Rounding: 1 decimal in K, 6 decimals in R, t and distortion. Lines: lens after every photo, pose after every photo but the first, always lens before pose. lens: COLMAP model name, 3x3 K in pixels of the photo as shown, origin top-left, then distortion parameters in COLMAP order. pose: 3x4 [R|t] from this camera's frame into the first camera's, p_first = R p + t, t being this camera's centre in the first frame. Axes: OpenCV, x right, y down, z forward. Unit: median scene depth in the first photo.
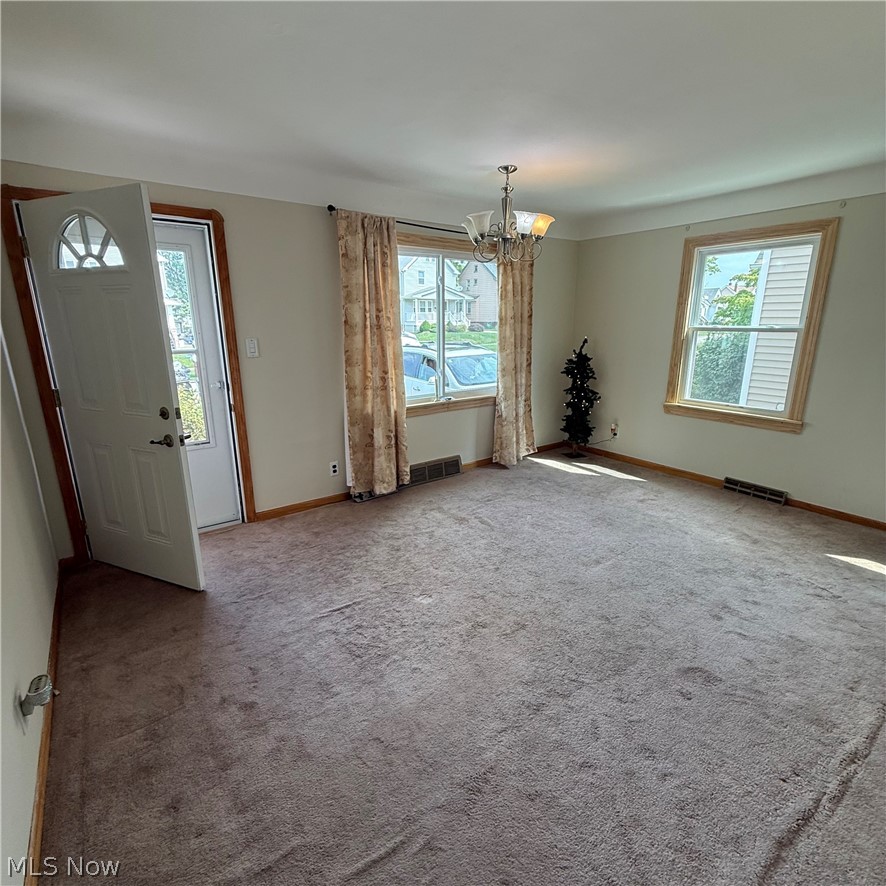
lens RADIAL K [[468.5, 0, 443.3], [0, 468.5, 439.9], [0, 0, 1]] dist [-0.003713, 0.000419]
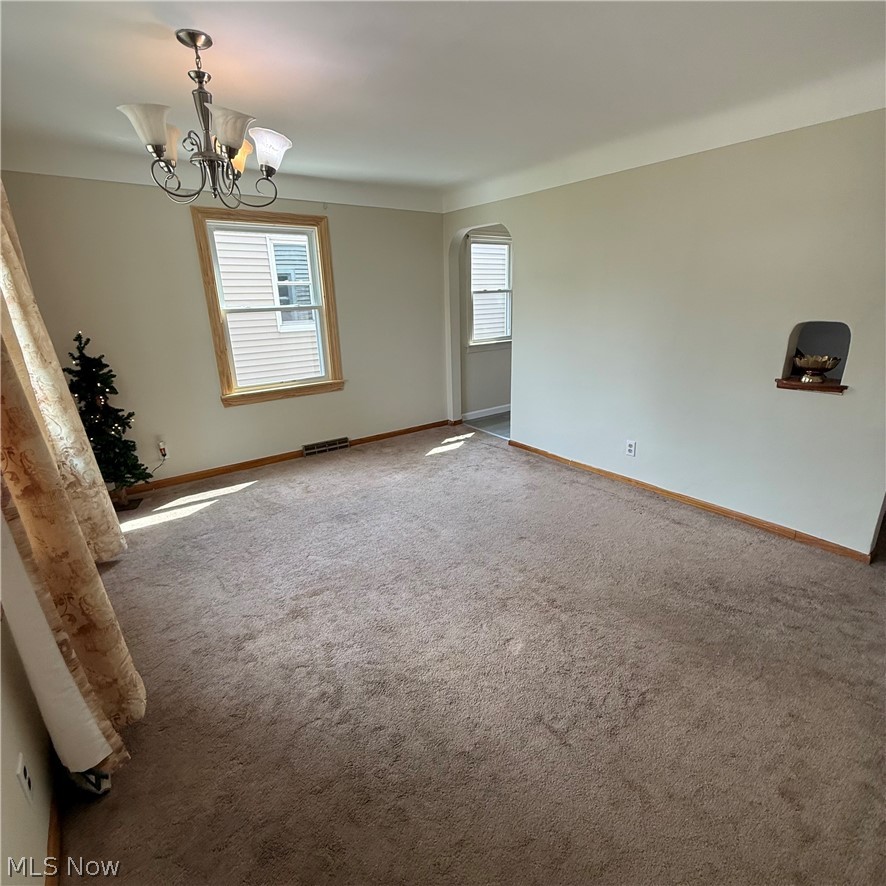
lens RADIAL K [[468.5, 0, 441.8], [0, 468.5, 444.5], [0, 0, 1]] dist [-0.003713, 0.000419]
pose [[-0.004090, -0.300372, 0.953813, -0.469802], [0.273371, 0.917152, 0.289999, -0.162965], [-0.961900, 0.261931, 0.078362, 0.647093]]
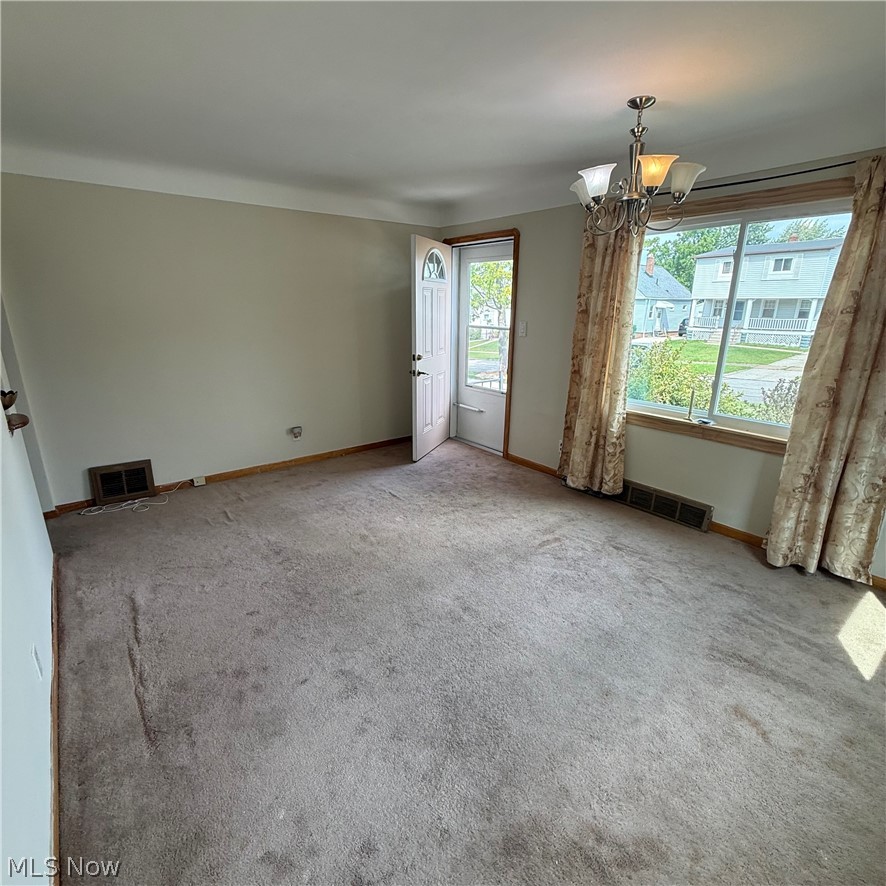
lens RADIAL K [[468.5, 0, 448.2], [0, 468.5, 441.9], [0, 0, 1]] dist [-0.003713, 0.000419]
pose [[0.047260, 0.286927, -0.956786, 0.789300], [-0.261339, 0.928044, 0.265399, -0.168054], [0.964089, 0.237503, 0.118845, 0.616424]]
